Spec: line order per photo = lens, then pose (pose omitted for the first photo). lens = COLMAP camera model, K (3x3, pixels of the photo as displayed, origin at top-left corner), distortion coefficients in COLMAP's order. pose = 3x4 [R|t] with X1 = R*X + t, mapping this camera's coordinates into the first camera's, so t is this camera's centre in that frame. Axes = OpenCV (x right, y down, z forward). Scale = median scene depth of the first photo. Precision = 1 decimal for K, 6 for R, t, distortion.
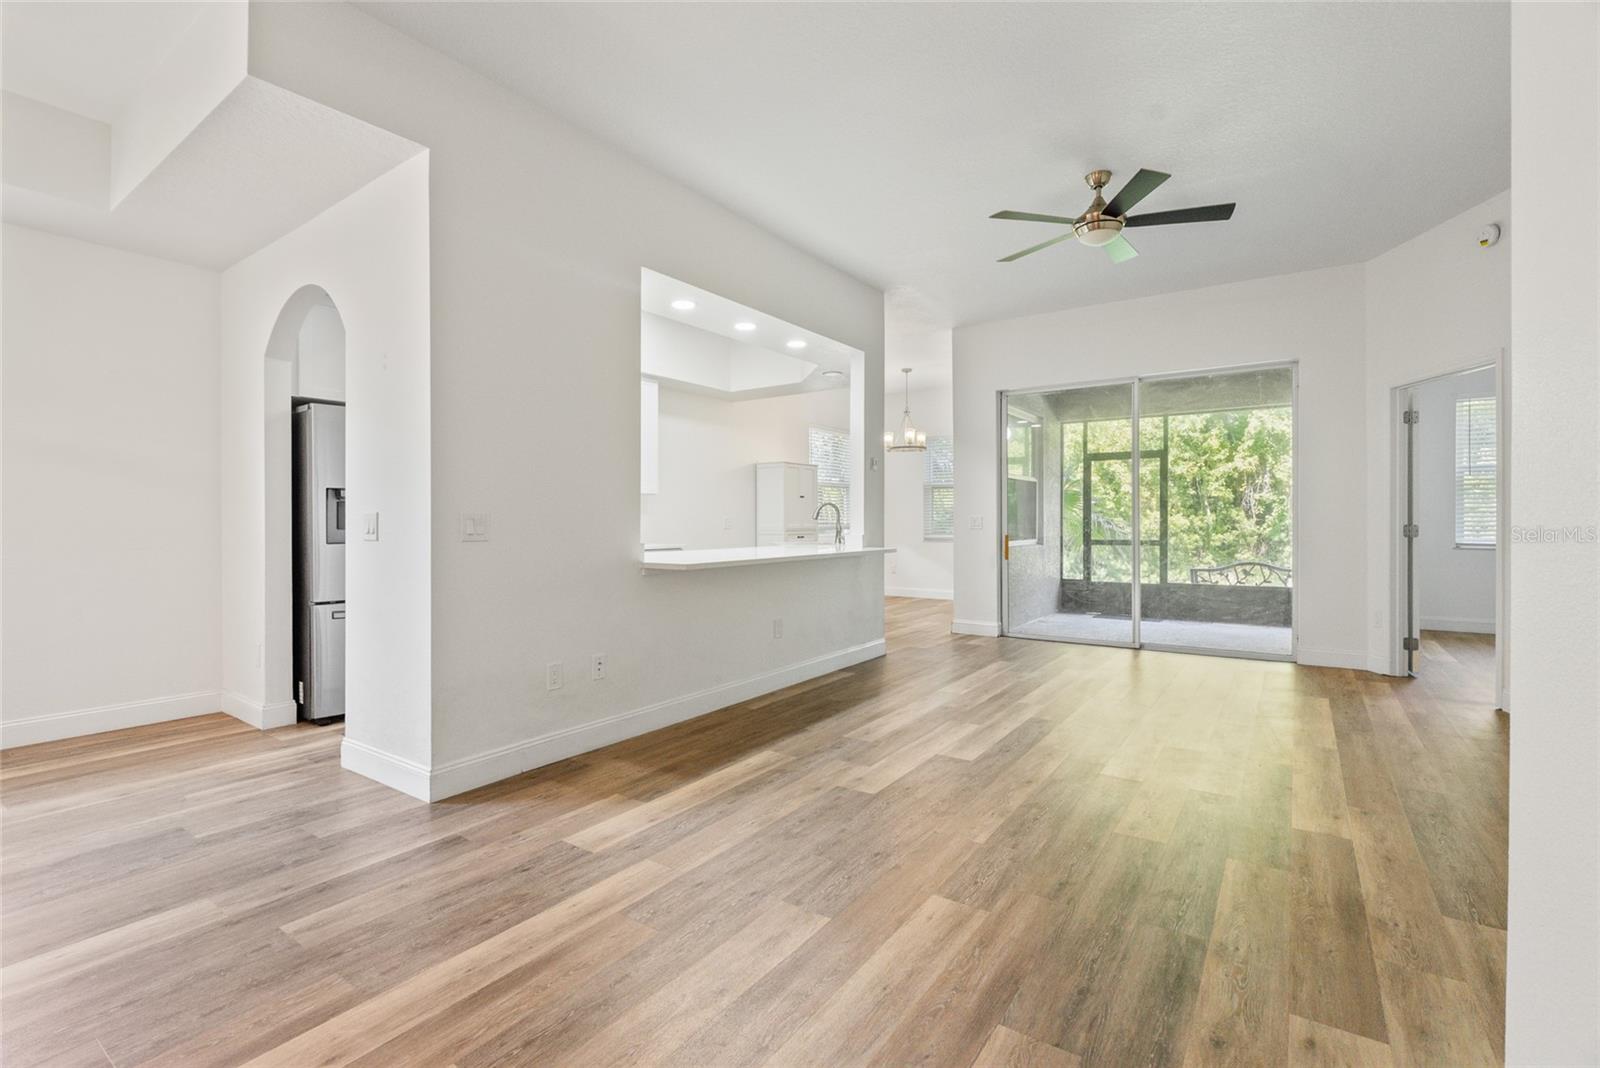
lens RADIAL K [[720.0, 0, 798.0], [0, 720.0, 529.5], [0, 0, 1]] dist [-0.008443, 0.001284]
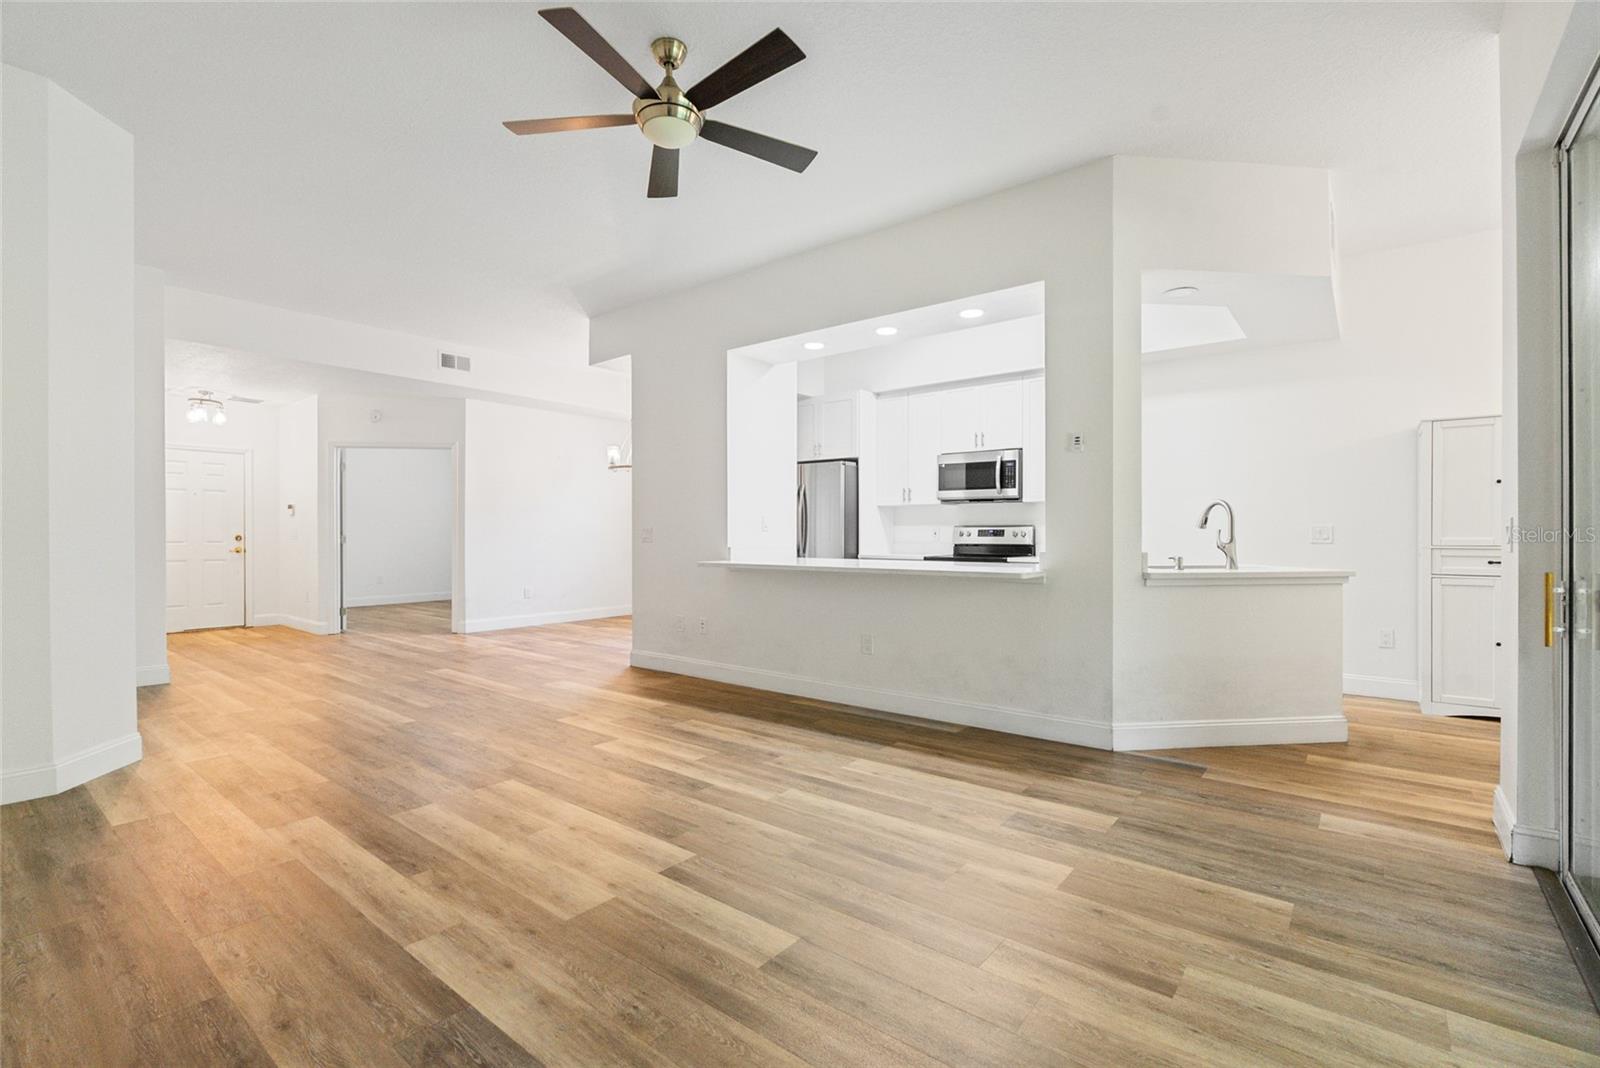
lens RADIAL K [[720.0, 0, 798.0], [0, 720.0, 529.5], [0, 0, 1]] dist [-0.008443, 0.001284]
pose [[-0.067875, -0.001792, -0.997692, 1.160418], [-0.012413, 0.999923, -0.000951, -0.015212], [0.997617, 0.012320, -0.067892, 1.209668]]
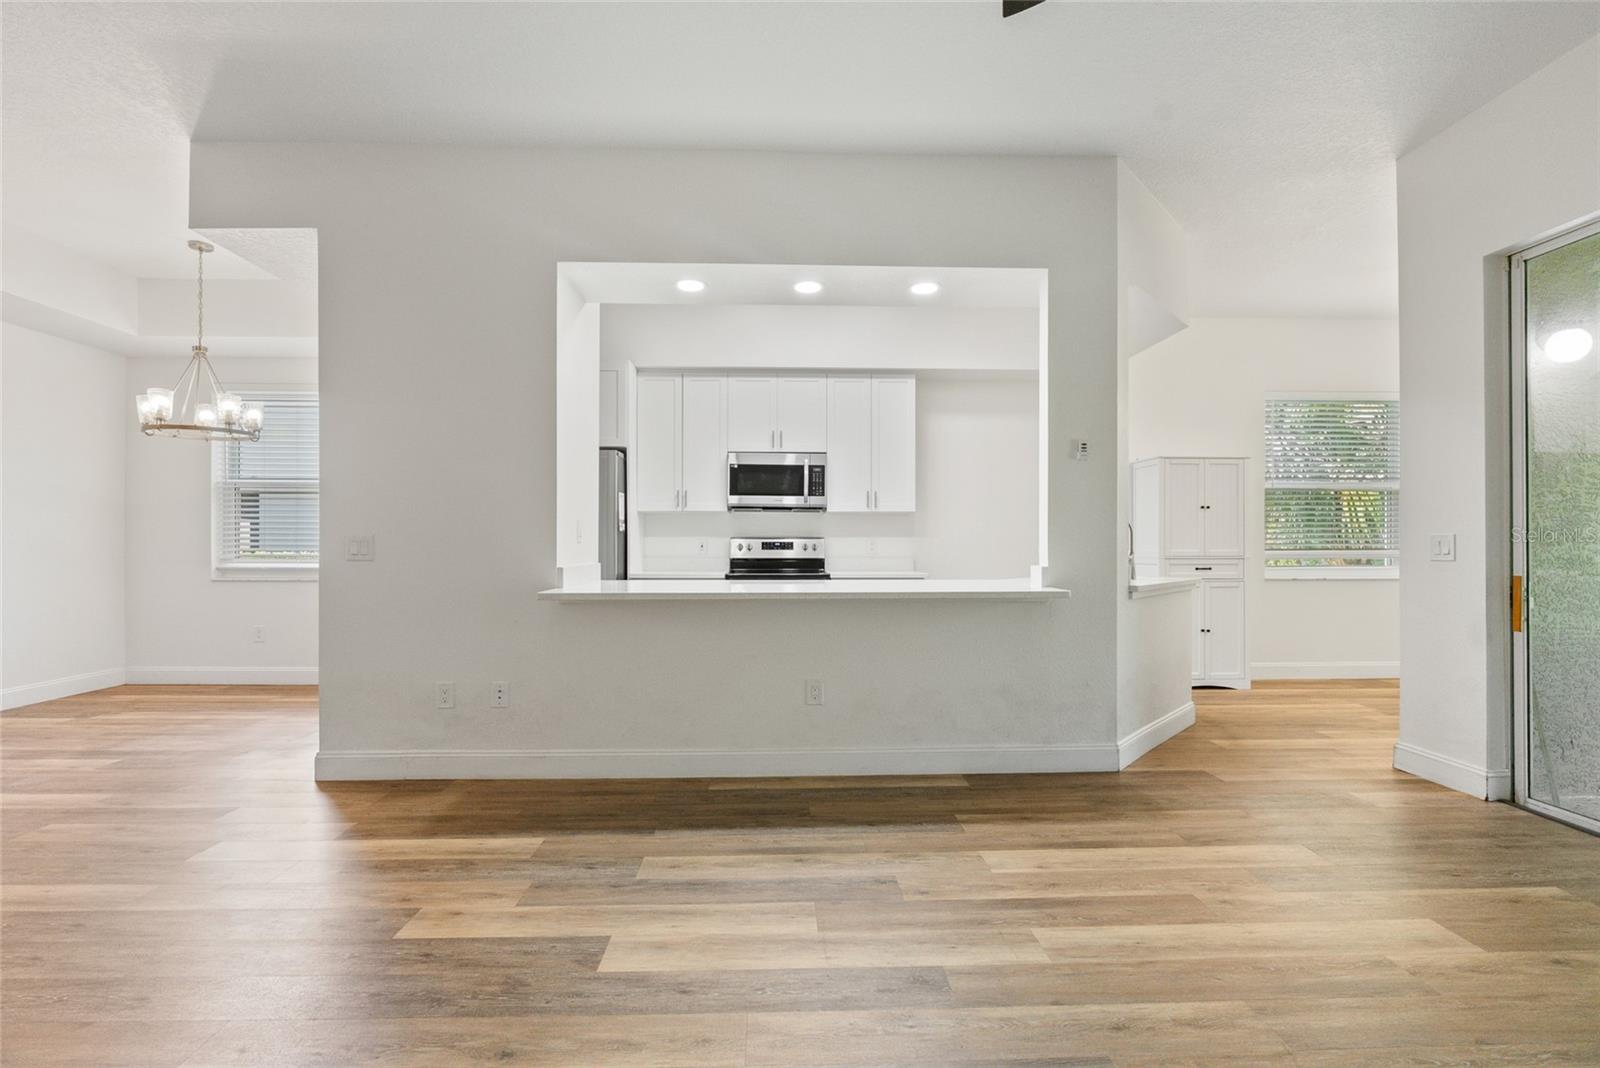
lens RADIAL K [[725.5, 0, 796.5], [0, 725.5, 542.4], [0, 0, 1]] dist [-0.007705, 0.000369]
pose [[0.599262, -0.000896, -0.800552, 0.681649], [-0.012131, 0.999874, -0.010200, -0.006432], [0.800461, 0.015824, 0.599176, 0.680360]]
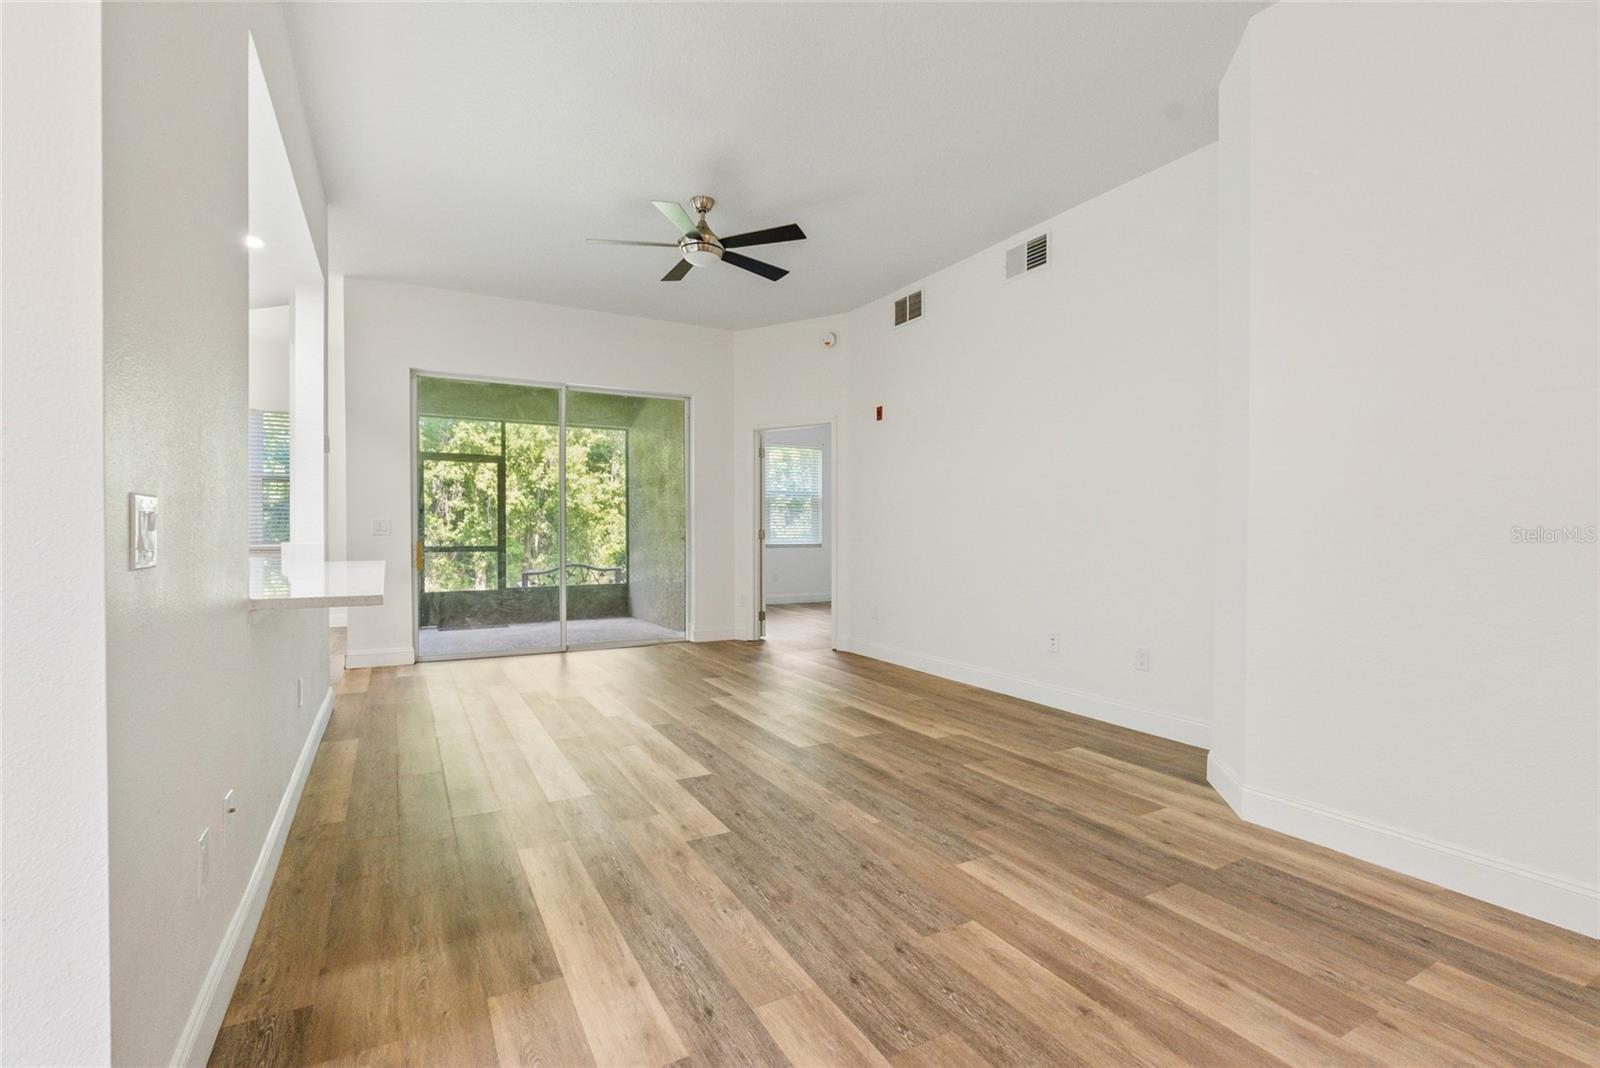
lens RADIAL K [[728.9, 0, 803.5], [0, 728.9, 540.2], [0, 0, 1]] dist [-0.010654, 0.000642]
pose [[0.437735, -0.010959, 0.899037, -0.503601], [0.005763, 0.999939, 0.009383, 0.000380], [-0.899086, 0.001074, 0.437771, 0.402381]]
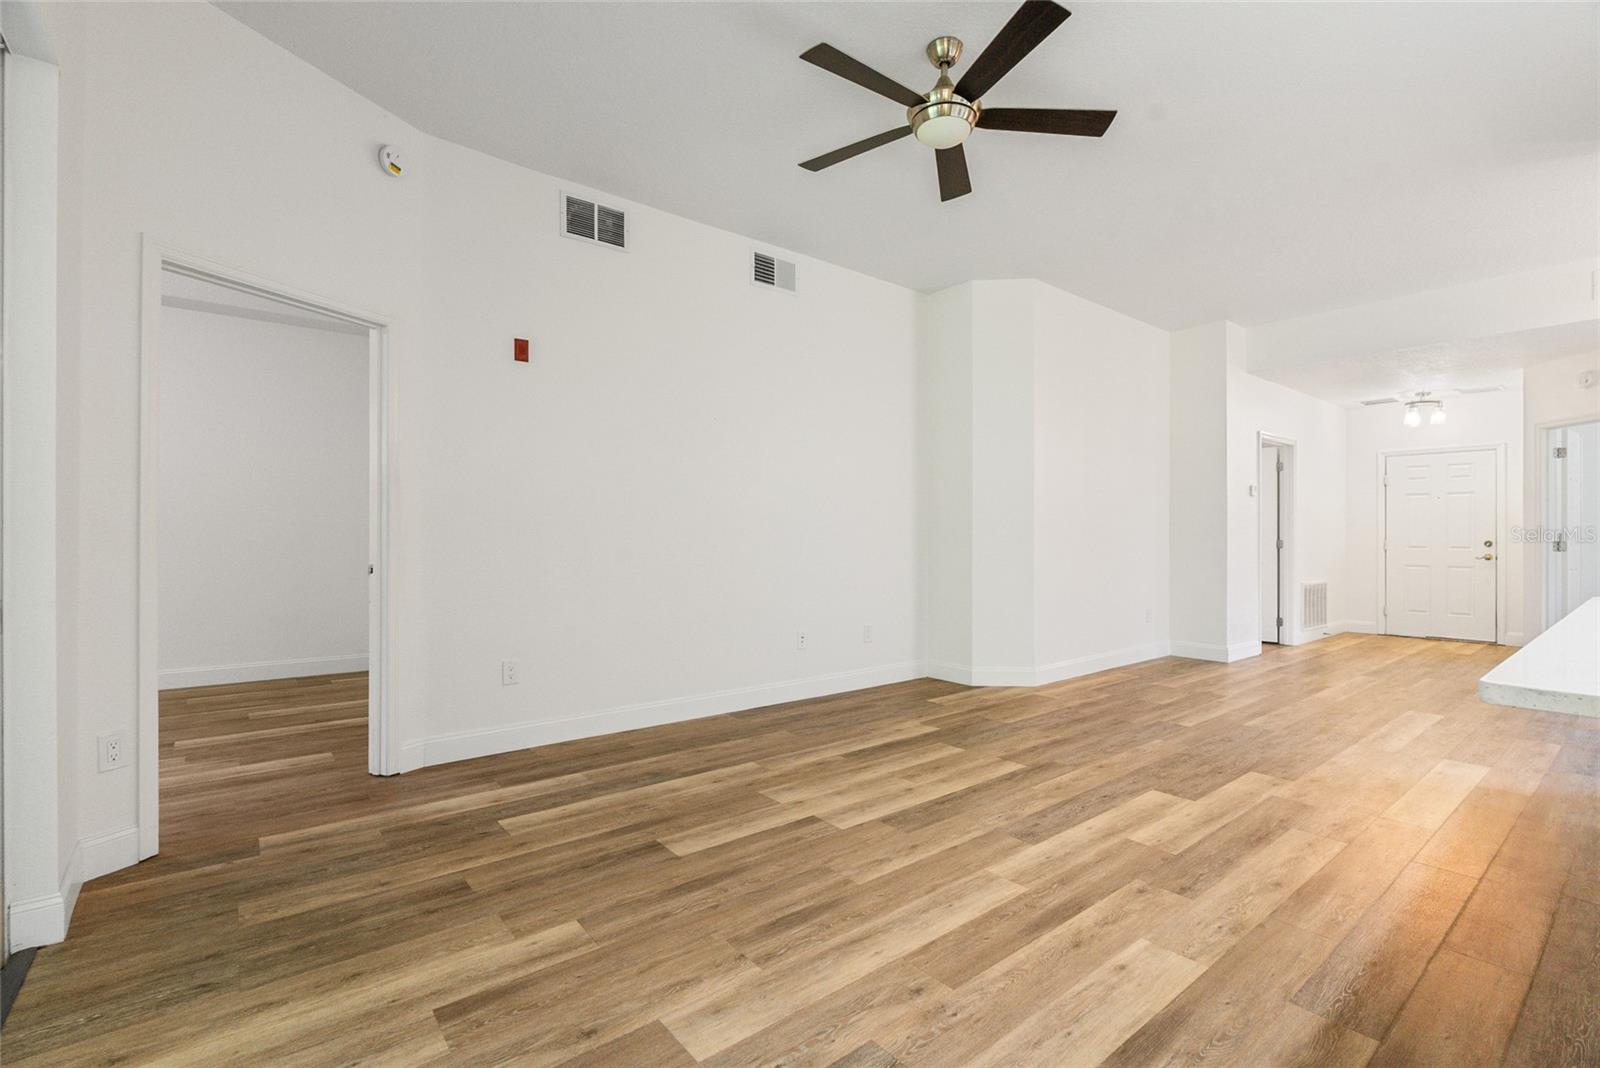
lens RADIAL K [[720.0, 0, 798.0], [0, 720.0, 529.5], [0, 0, 1]] dist [-0.008443, 0.001284]
pose [[-0.958953, 0.002274, 0.283554, 0.364888], [0.003127, 0.999992, 0.002558, -0.020015], [-0.283546, 0.003339, -0.958953, 1.767396]]
